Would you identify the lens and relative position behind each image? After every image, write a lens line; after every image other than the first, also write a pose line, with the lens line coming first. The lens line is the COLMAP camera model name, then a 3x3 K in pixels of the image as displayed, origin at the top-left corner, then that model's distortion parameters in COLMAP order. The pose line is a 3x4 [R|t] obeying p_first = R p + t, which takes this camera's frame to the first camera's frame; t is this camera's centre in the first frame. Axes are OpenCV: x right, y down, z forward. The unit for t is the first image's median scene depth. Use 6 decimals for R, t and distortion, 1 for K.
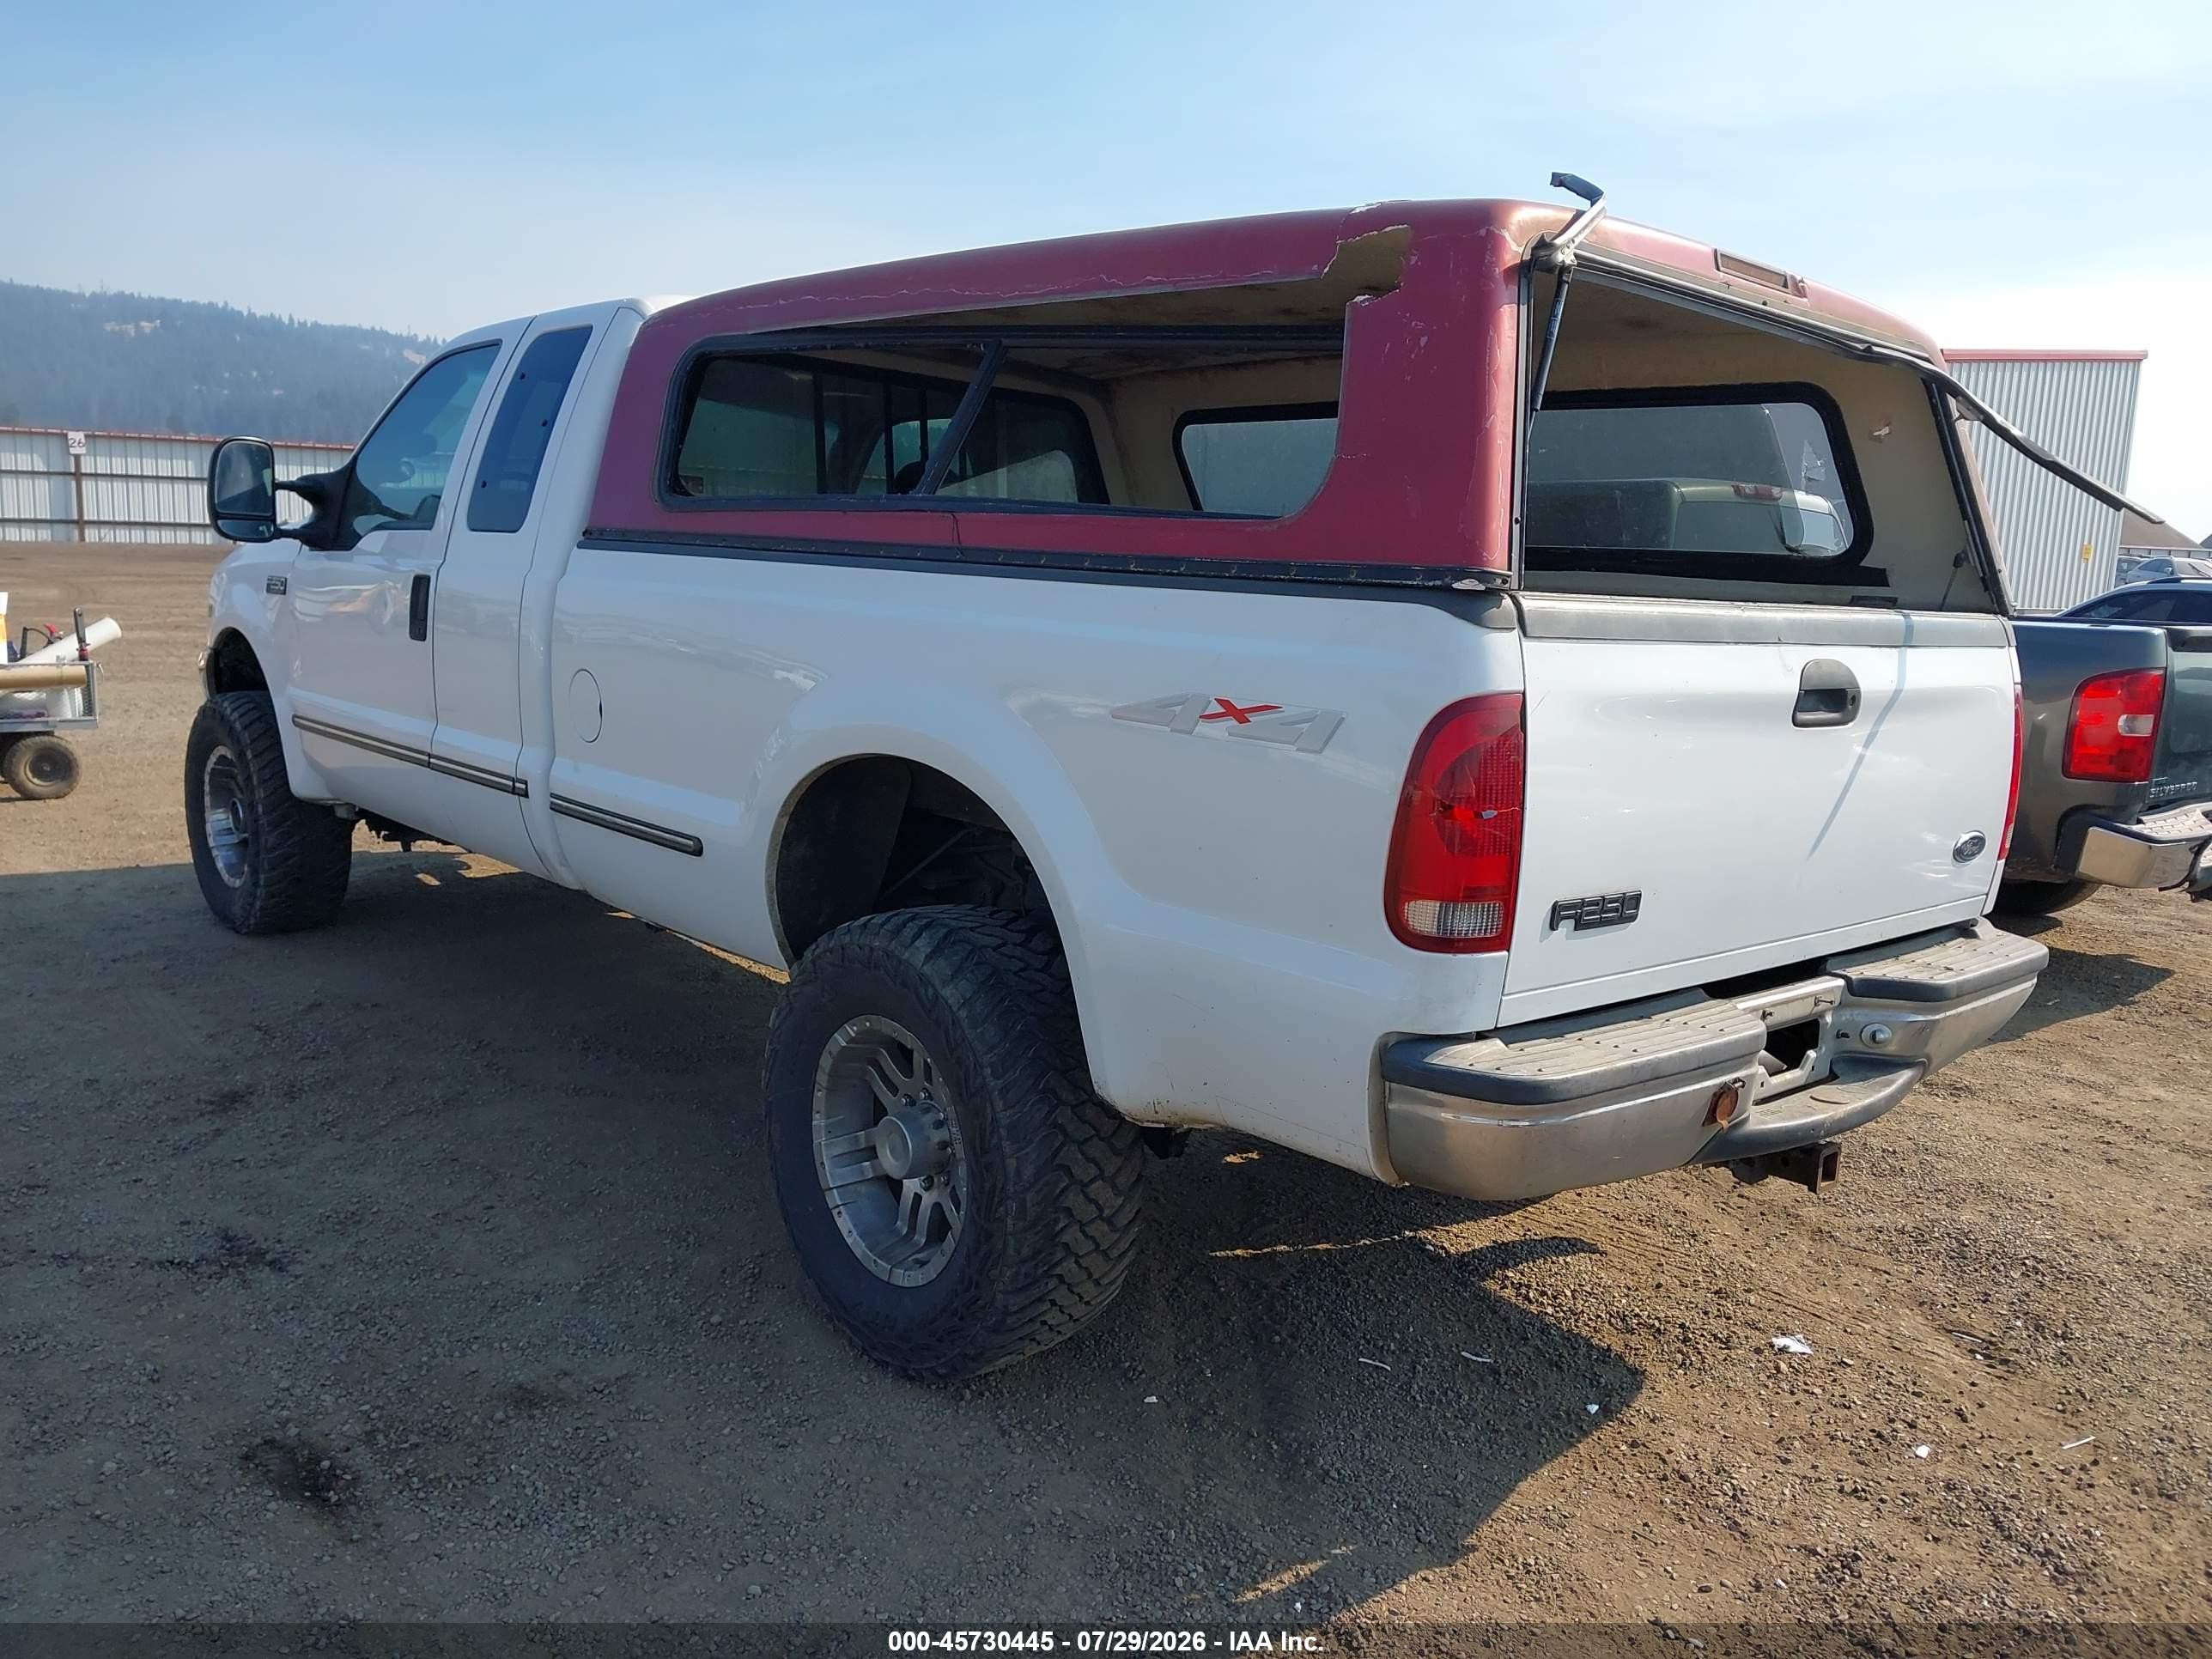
lens RADIAL K [[1681.6, 0, 1106.0], [0, 1681.6, 829.5], [0, 0, 1]] dist [0.051153, -0.000847]
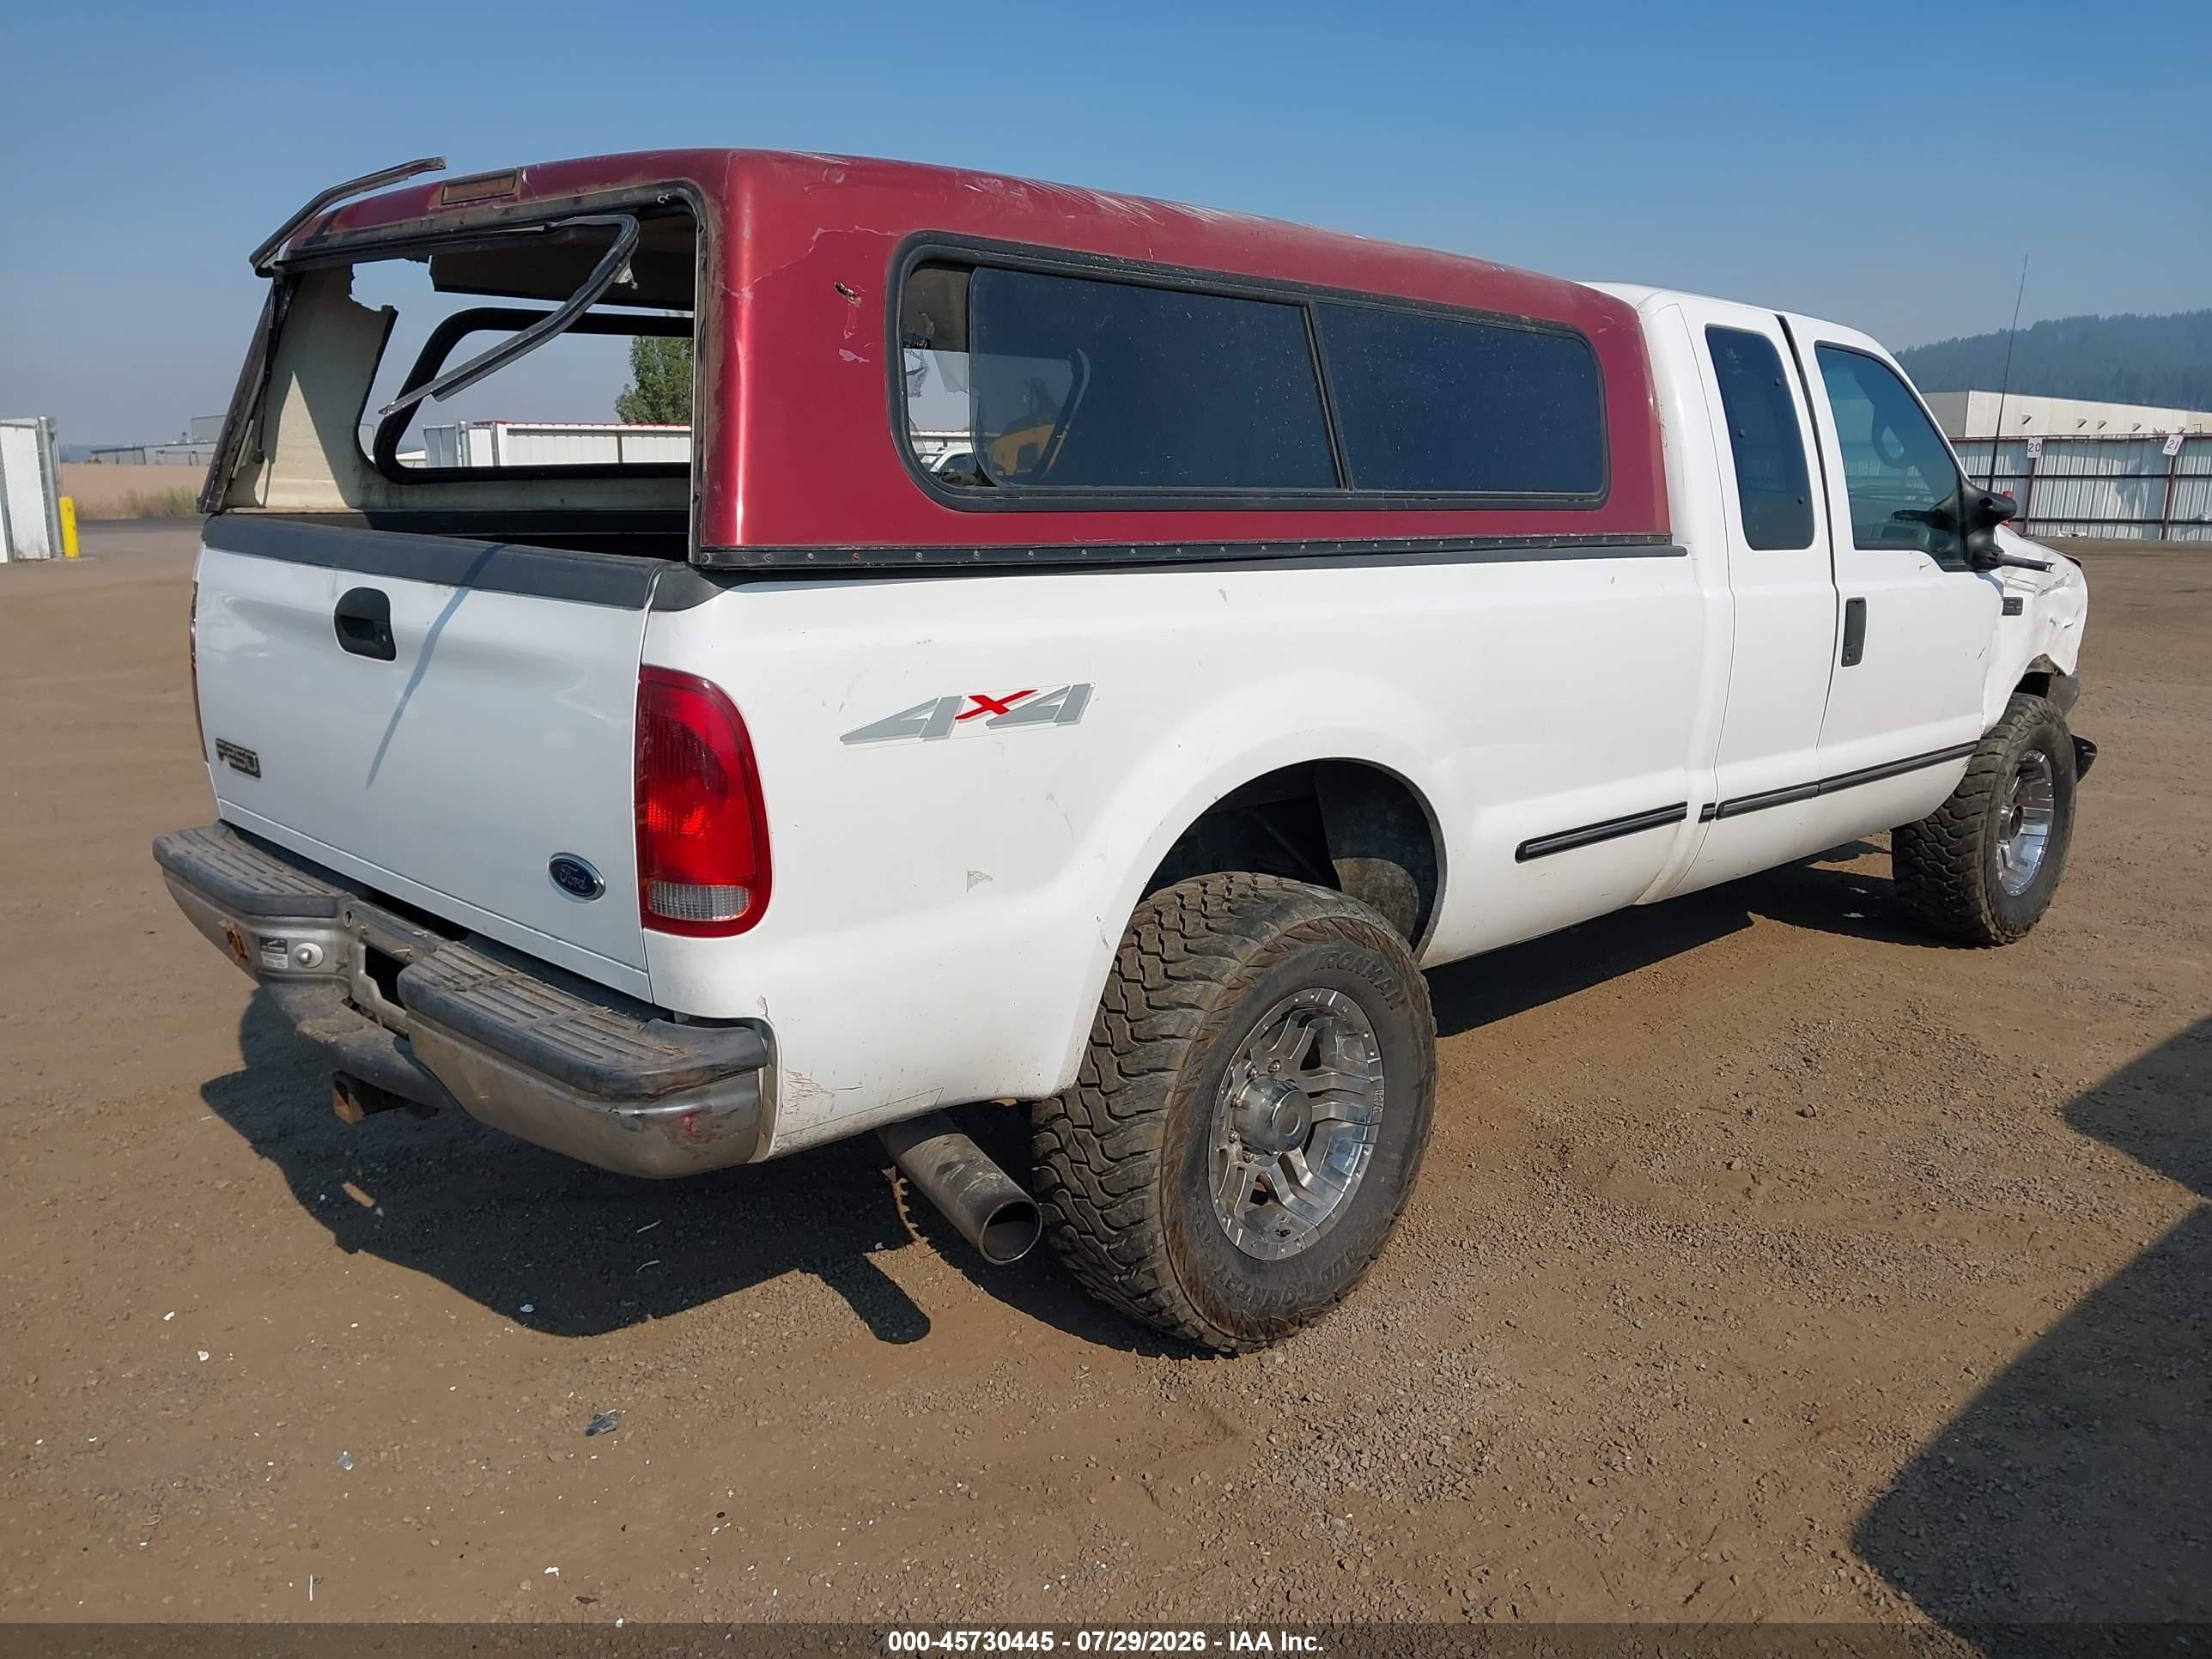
lens RADIAL K [[1803.0, 0, 1119.0], [0, 1803.0, 814.8], [0, 0, 1]] dist [0.021585, -0.003399]
pose [[0.075739, 0.161780, -0.983916, 1.427860], [-0.161014, 0.975785, 0.148049, -0.185601], [0.984042, 0.147211, 0.099954, 1.278358]]
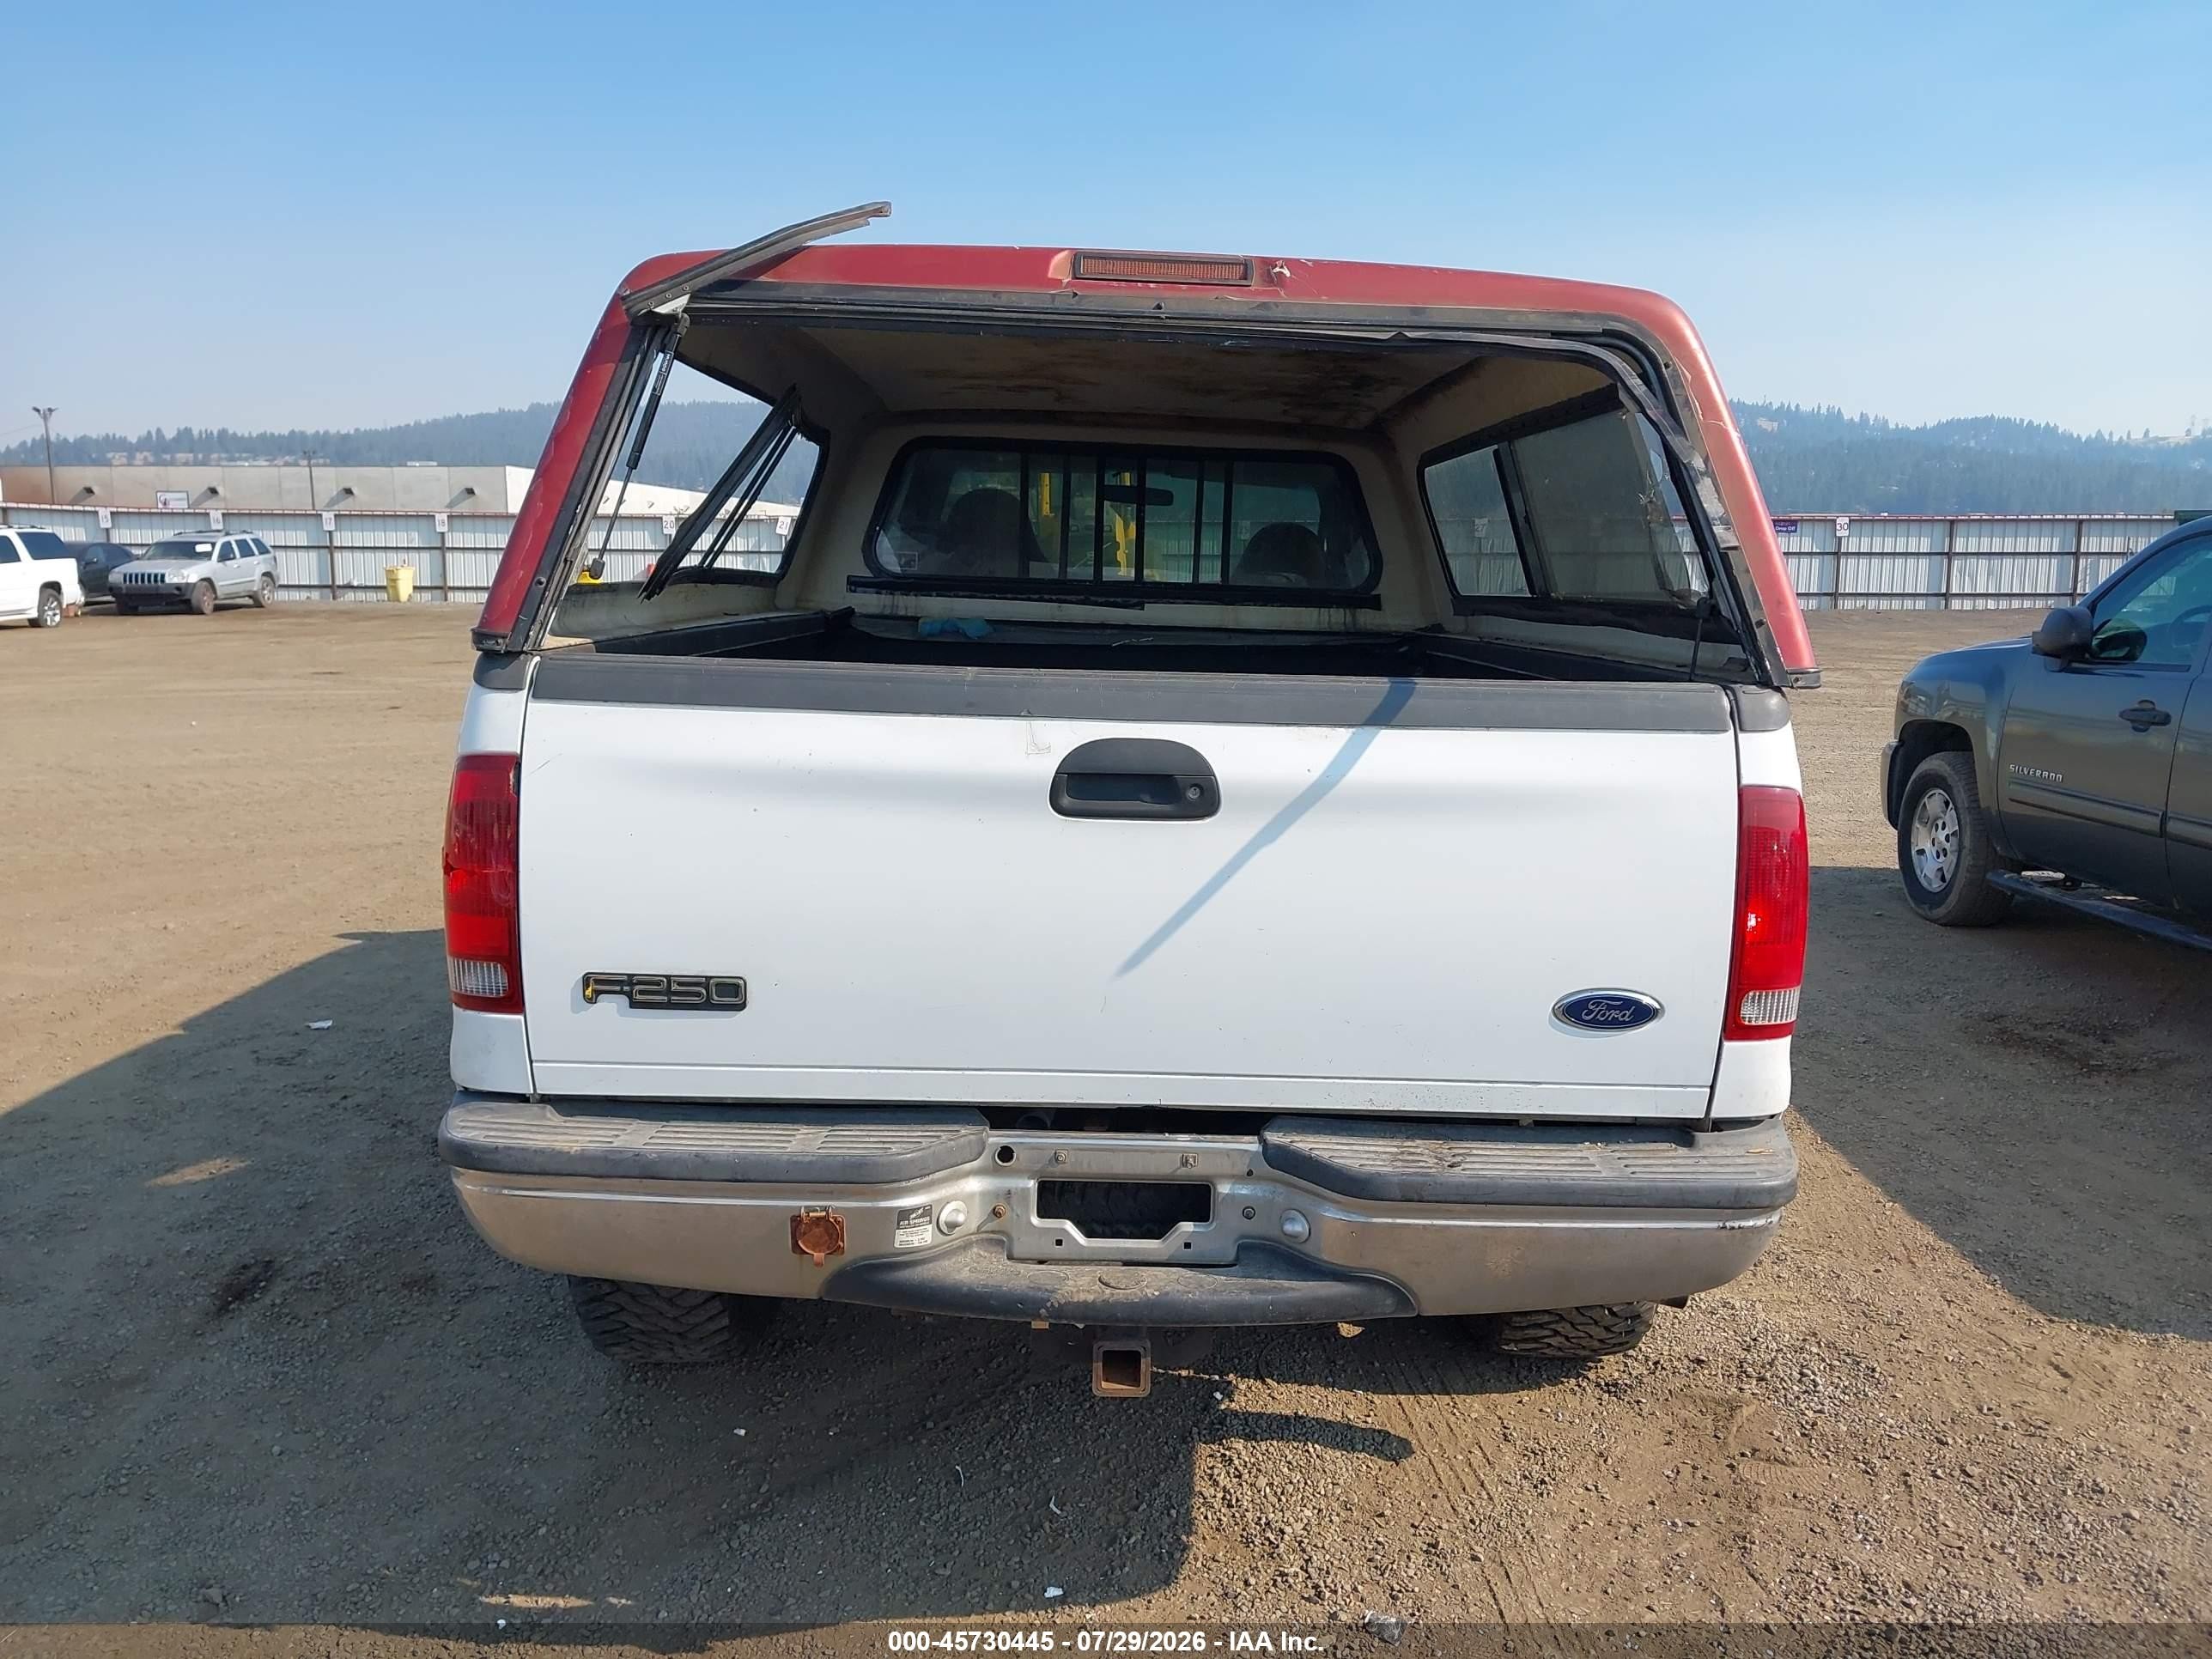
lens RADIAL K [[1803.0, 0, 1119.0], [0, 1803.0, 814.8], [0, 0, 1]] dist [0.021585, -0.003399]
pose [[0.753580, 0.070601, -0.653554, 0.933610], [-0.081583, 0.996574, 0.013587, -0.069461], [0.652274, 0.043080, 0.756758, 0.331158]]
